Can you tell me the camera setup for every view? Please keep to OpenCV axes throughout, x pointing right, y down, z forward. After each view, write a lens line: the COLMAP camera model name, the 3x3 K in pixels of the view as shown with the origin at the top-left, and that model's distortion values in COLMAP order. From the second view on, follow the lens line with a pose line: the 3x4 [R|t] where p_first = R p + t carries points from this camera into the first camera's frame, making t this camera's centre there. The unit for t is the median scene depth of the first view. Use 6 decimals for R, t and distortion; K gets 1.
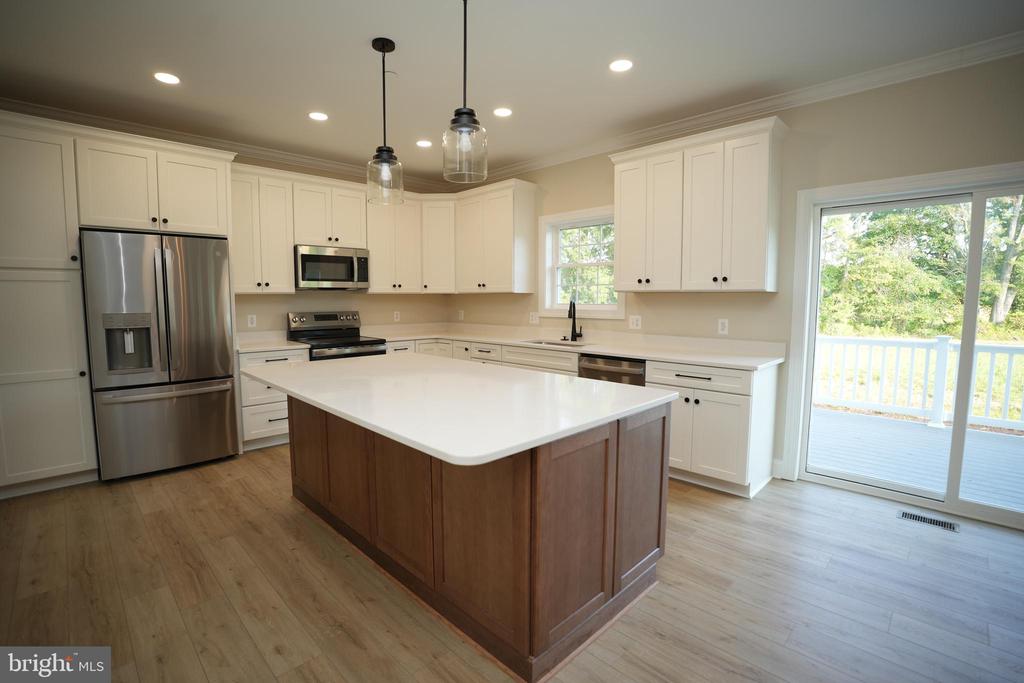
lens RADIAL K [[469.8, 0, 513.3], [0, 469.8, 343.8], [0, 0, 1]] dist [-0.057117, 0.010027]
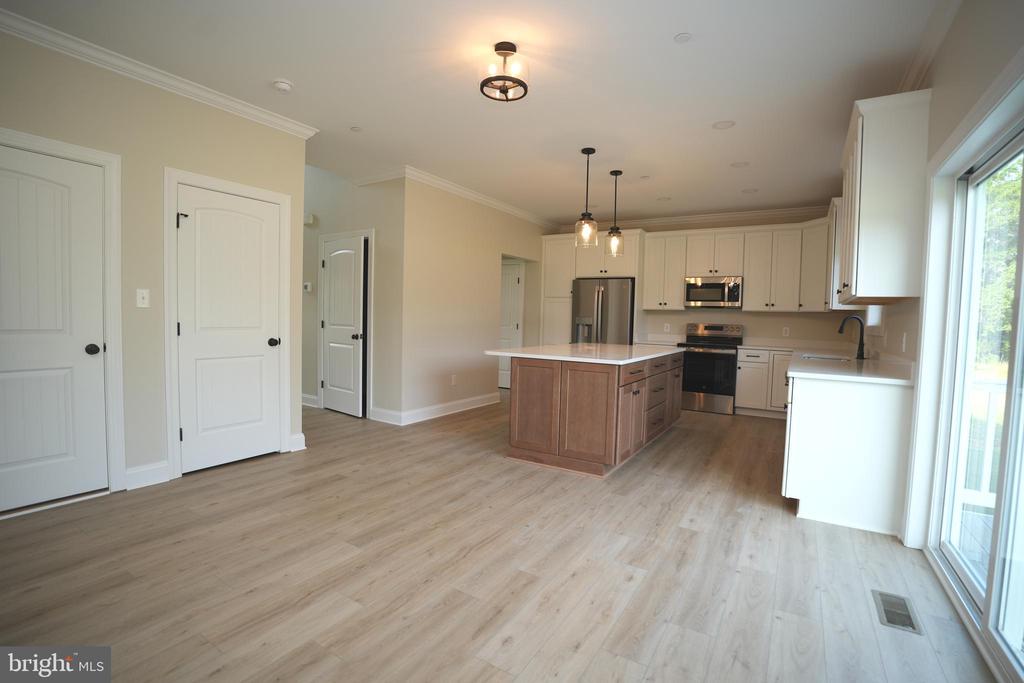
lens RADIAL K [[469.8, 0, 516.4], [0, 469.8, 339.0], [0, 0, 1]] dist [-0.057117, 0.010027]
pose [[0.234849, 0.050034, -0.970743, 1.141158], [-0.122322, 0.992257, 0.021550, 0.024191], [0.964305, 0.113682, 0.239151, 0.165990]]
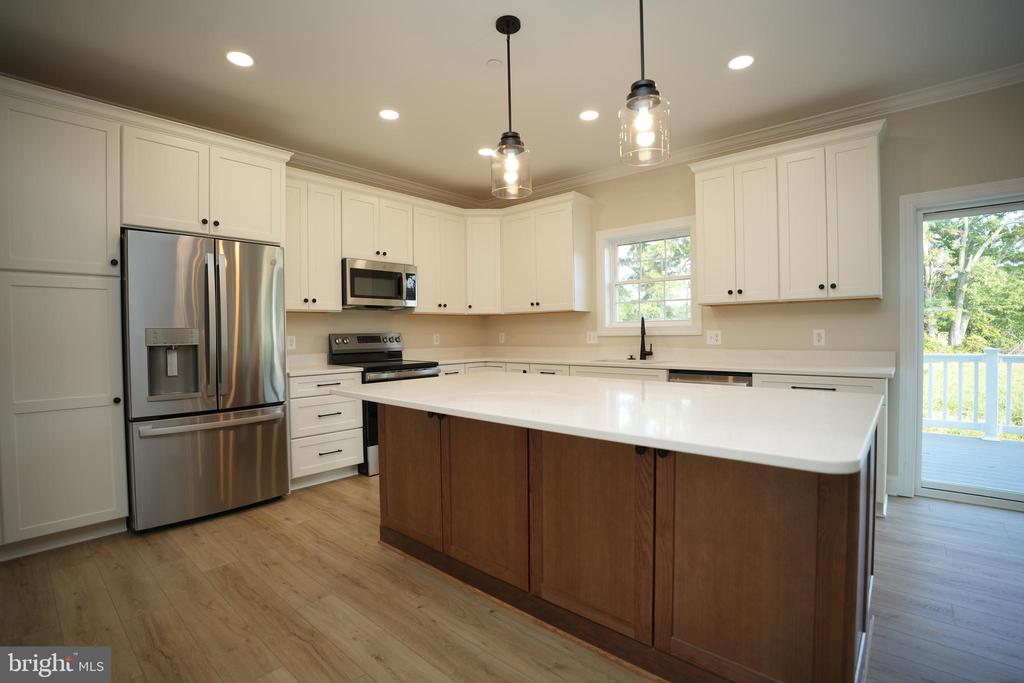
lens RADIAL K [[469.8, 0, 512.8], [0, 469.8, 343.6], [0, 0, 1]] dist [-0.057117, 0.010027]
pose [[0.997735, -0.014931, 0.065584, -0.260940], [0.019731, 0.997126, -0.073149, 0.034358], [-0.064303, 0.074277, 0.995162, 0.106260]]
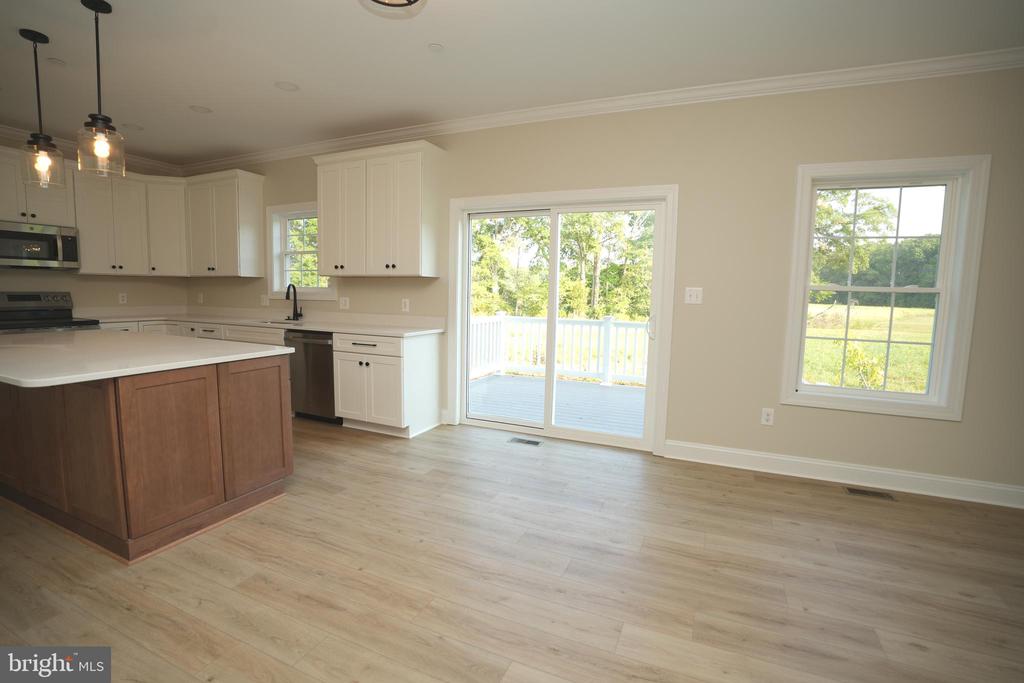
lens RADIAL K [[469.8, 0, 505.7], [0, 469.8, 342.3], [0, 0, 1]] dist [-0.057117, 0.010027]
pose [[0.938187, -0.018788, 0.345620, 0.288564], [0.013532, 0.999753, 0.017614, 0.045228], [-0.345865, -0.011848, 0.938209, -0.278203]]
